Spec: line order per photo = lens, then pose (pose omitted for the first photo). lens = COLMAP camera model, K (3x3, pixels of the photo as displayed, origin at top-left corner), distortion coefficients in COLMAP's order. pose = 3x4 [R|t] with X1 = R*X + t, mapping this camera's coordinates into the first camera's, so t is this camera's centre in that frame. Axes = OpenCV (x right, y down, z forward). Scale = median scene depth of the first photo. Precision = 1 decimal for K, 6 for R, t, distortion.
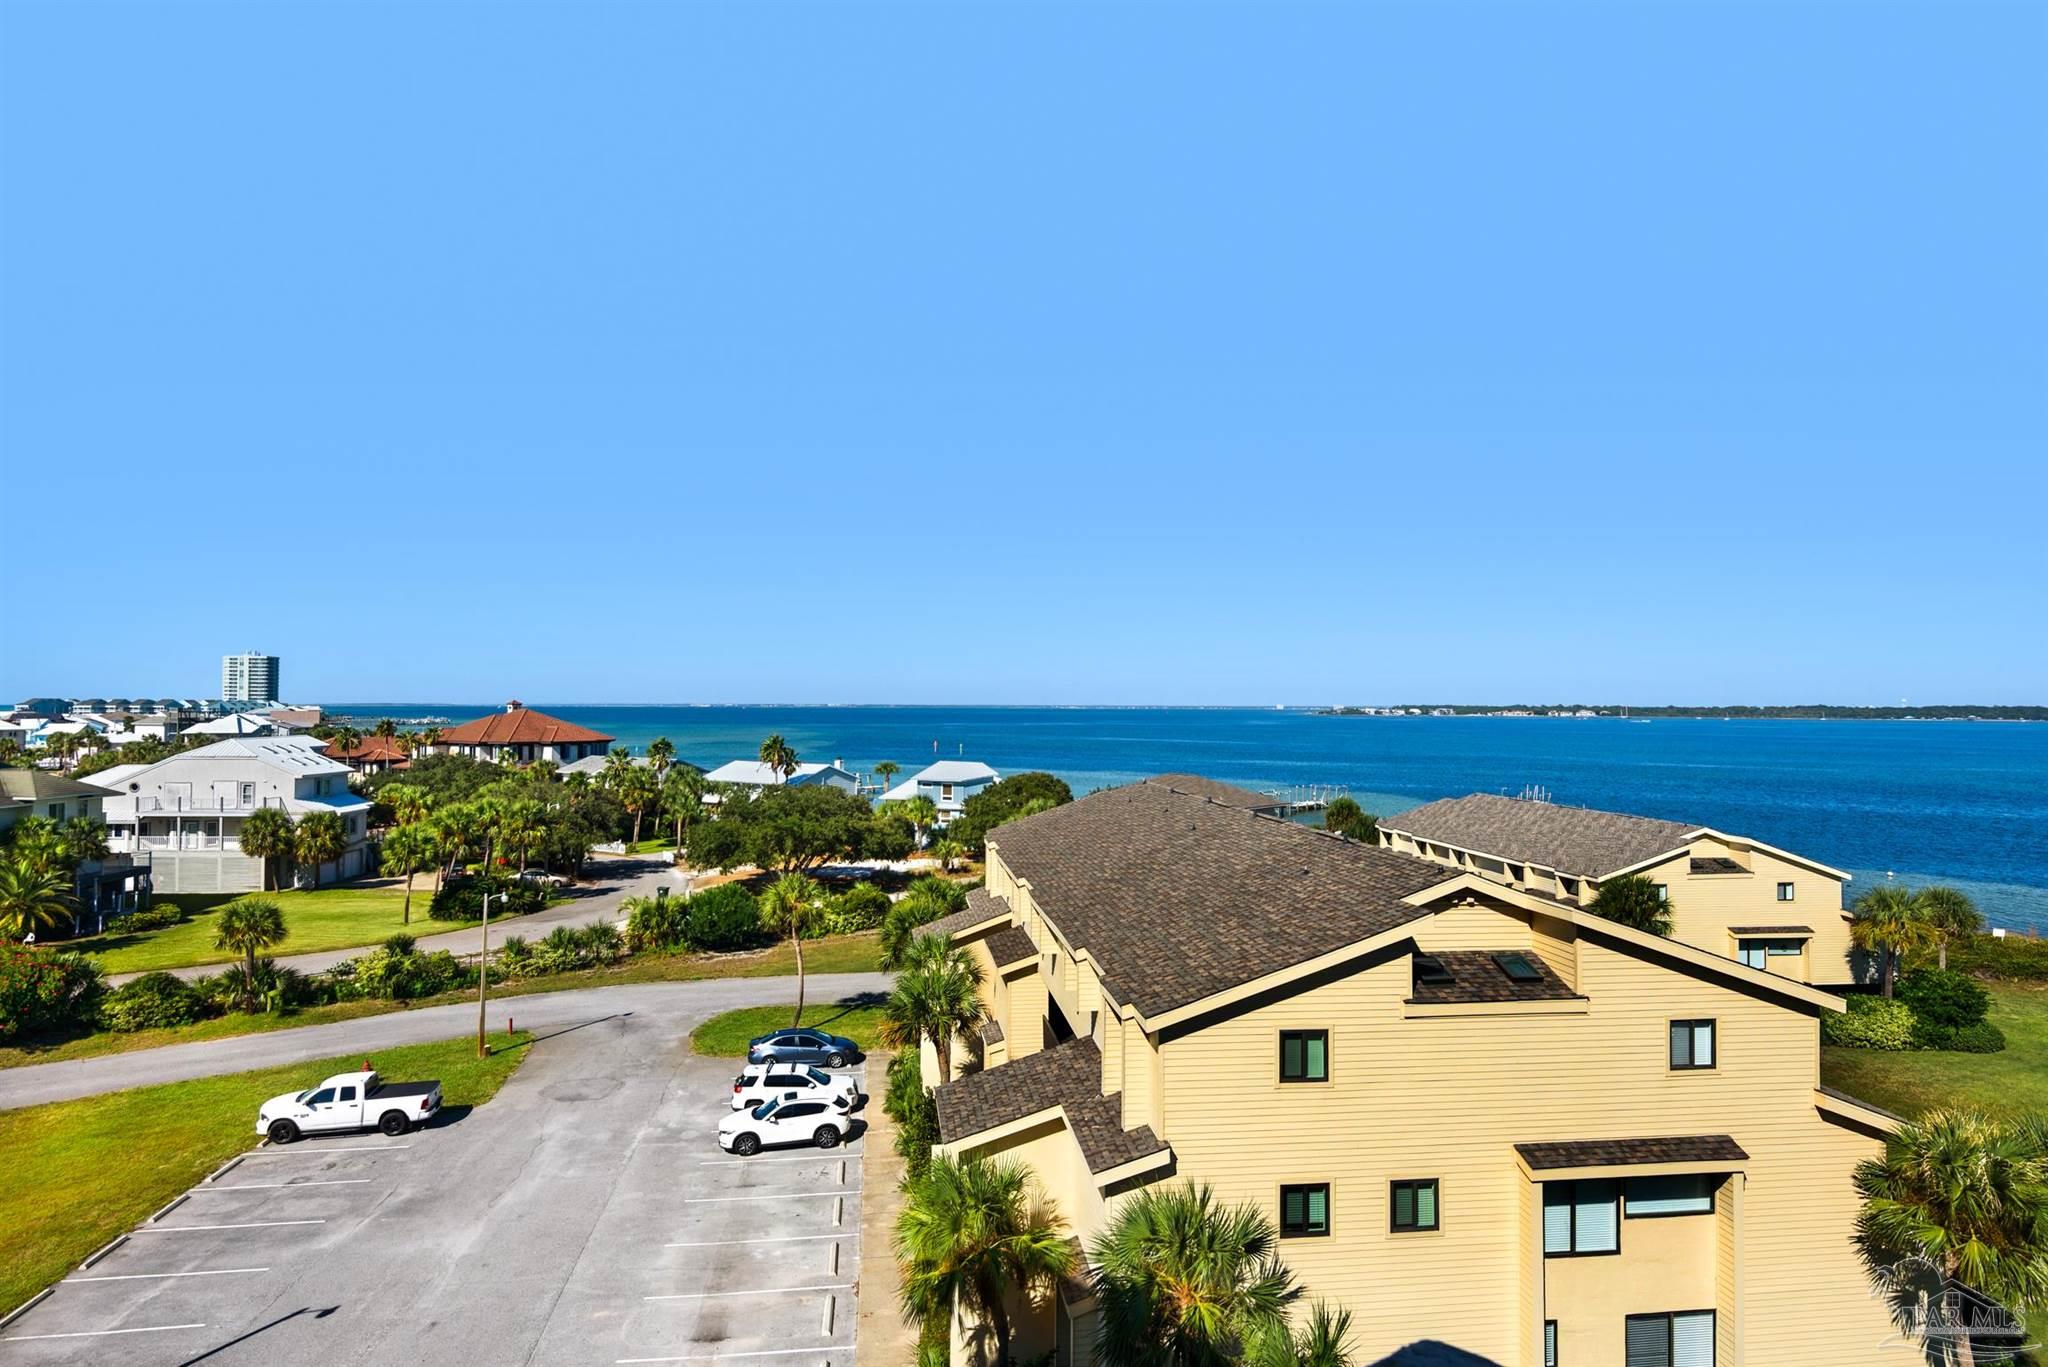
lens RADIAL K [[1177.9, 0, 1037.5], [0, 1177.9, 672.3], [0, 0, 1]] dist [0.002289, -0.004158]
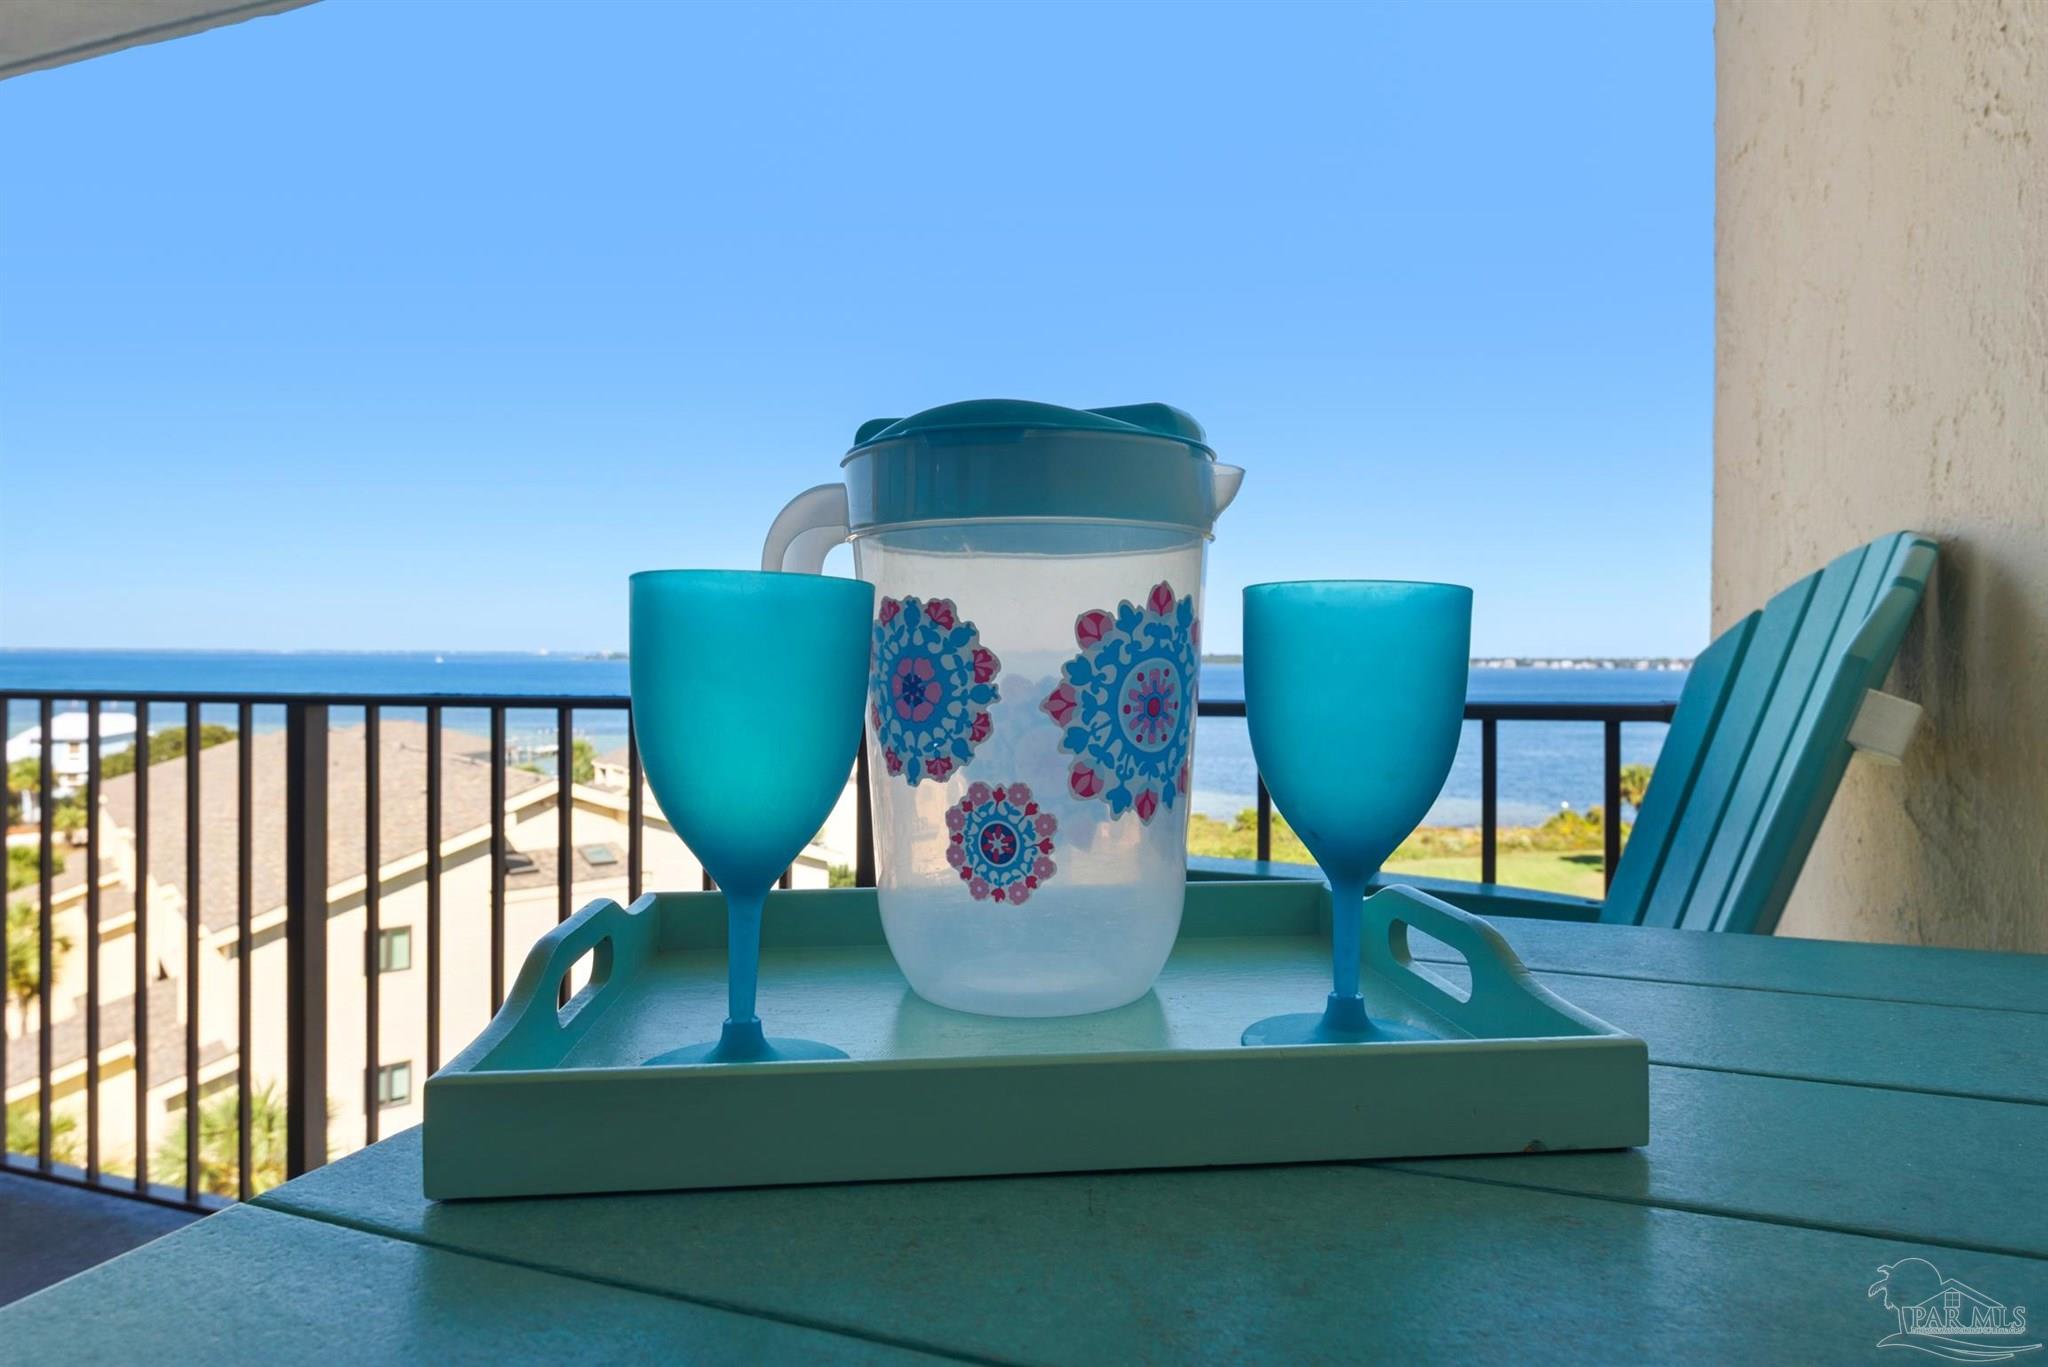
lens RADIAL K [[1177.9, 0, 1029.5], [0, 1177.9, 666.8], [0, 0, 1]] dist [0.002289, -0.004158]
pose [[0.832027, -0.005883, 0.554704, 0.045976], [-0.016821, 0.999216, 0.035827, 0.003482], [-0.554480, -0.039140, 0.831276, -0.099088]]
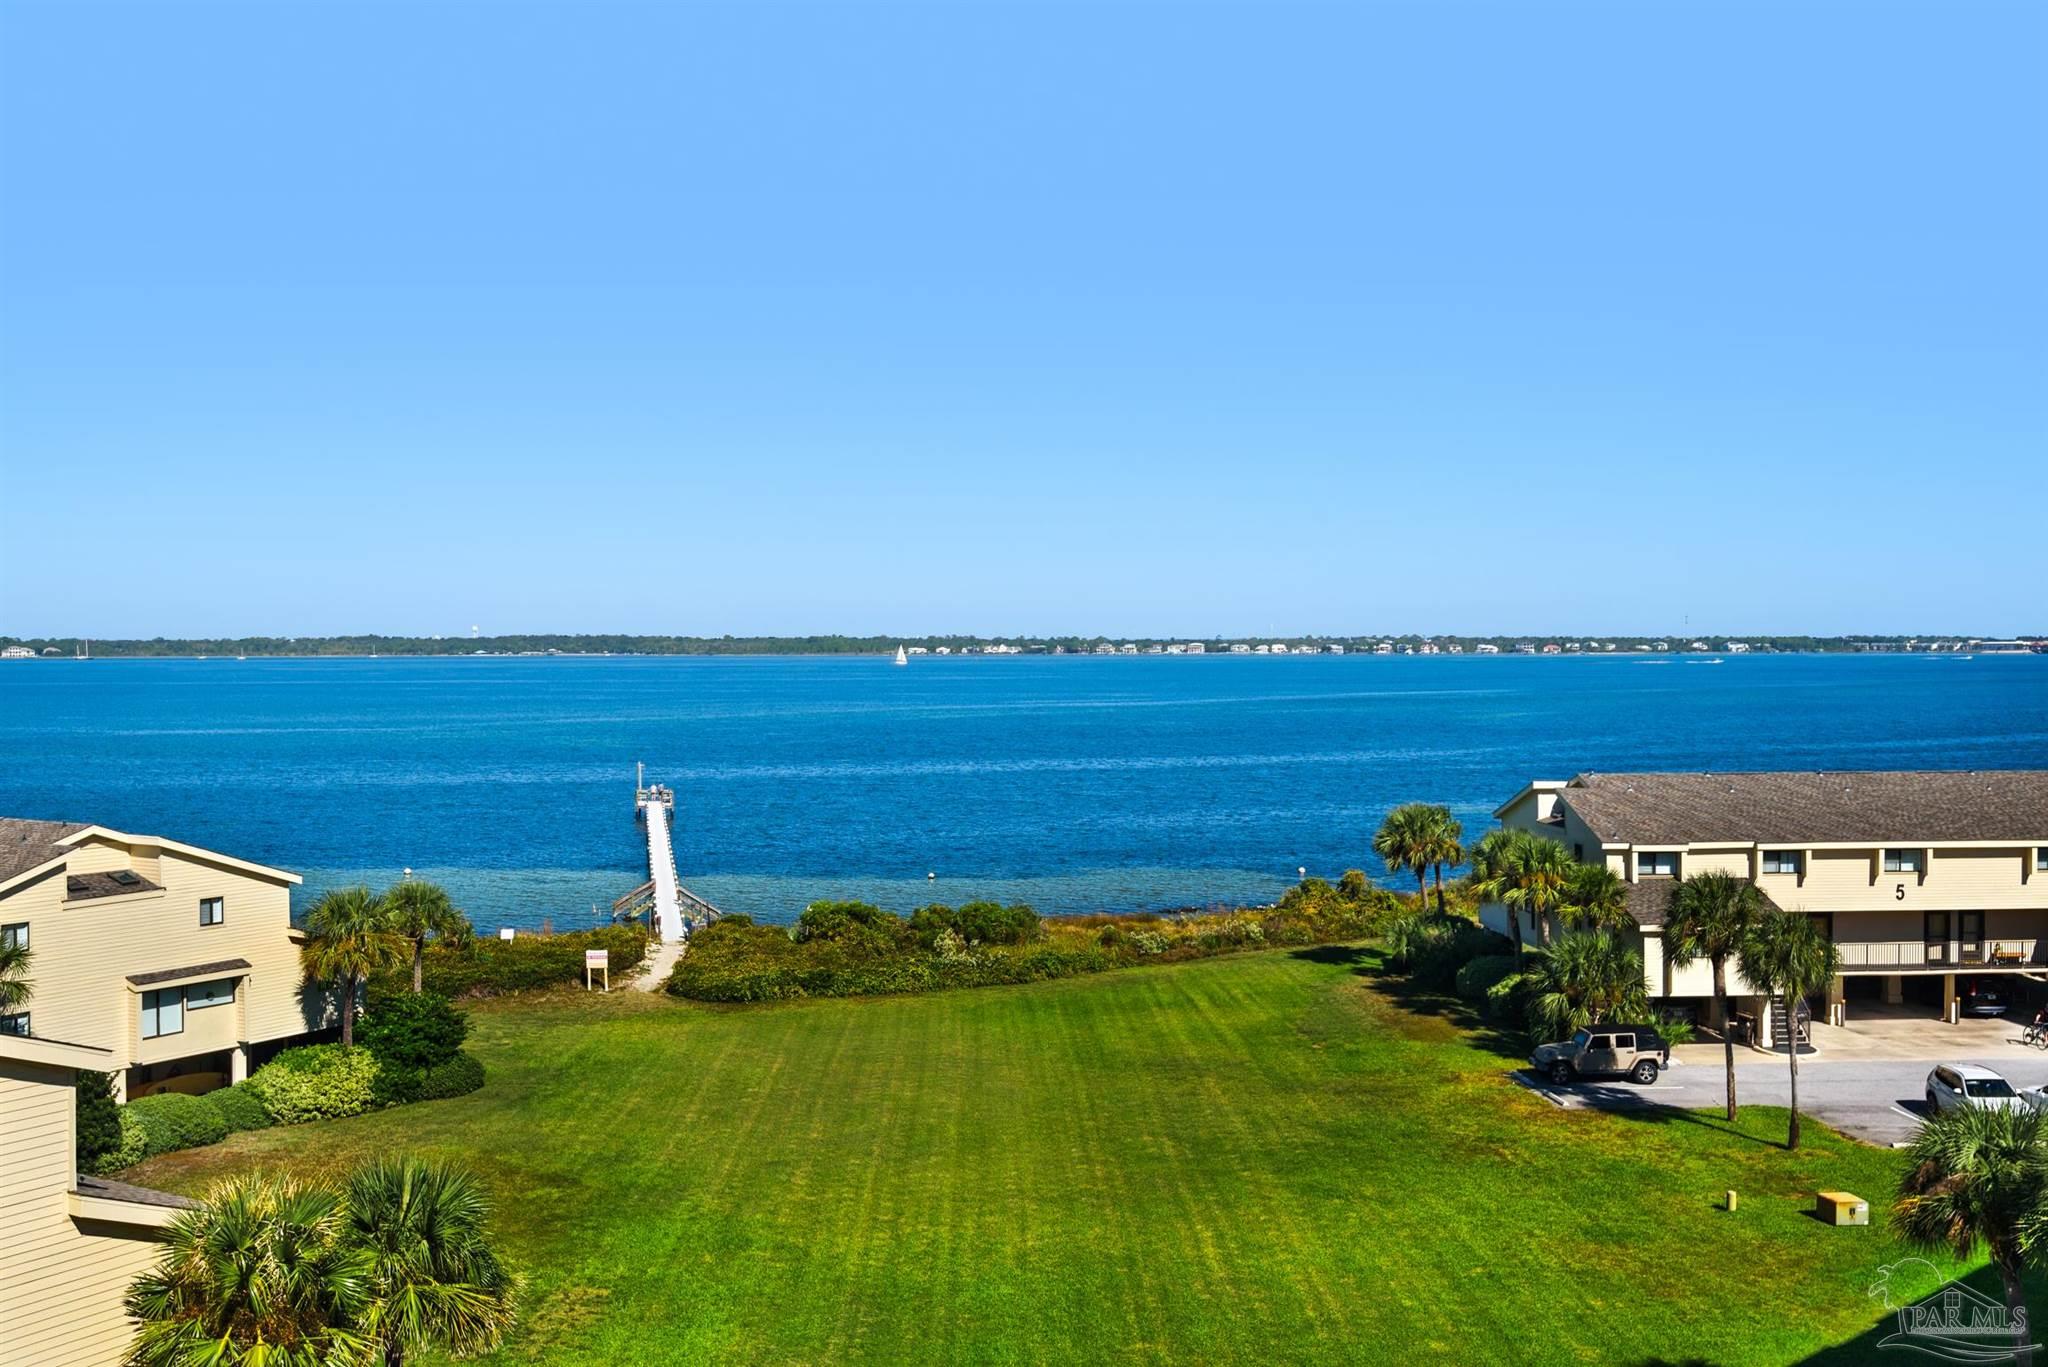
lens RADIAL K [[1984.4, 0, 1024.5], [0, 1984.4, 660.4], [0, 0, 1]] dist [0.003872, 0.000000]
pose [[0.625830, -0.016968, 0.779775, 0.049072], [-0.013155, 0.999392, 0.032304, 0.001797], [-0.779848, -0.030475, 0.625226, -0.056669]]
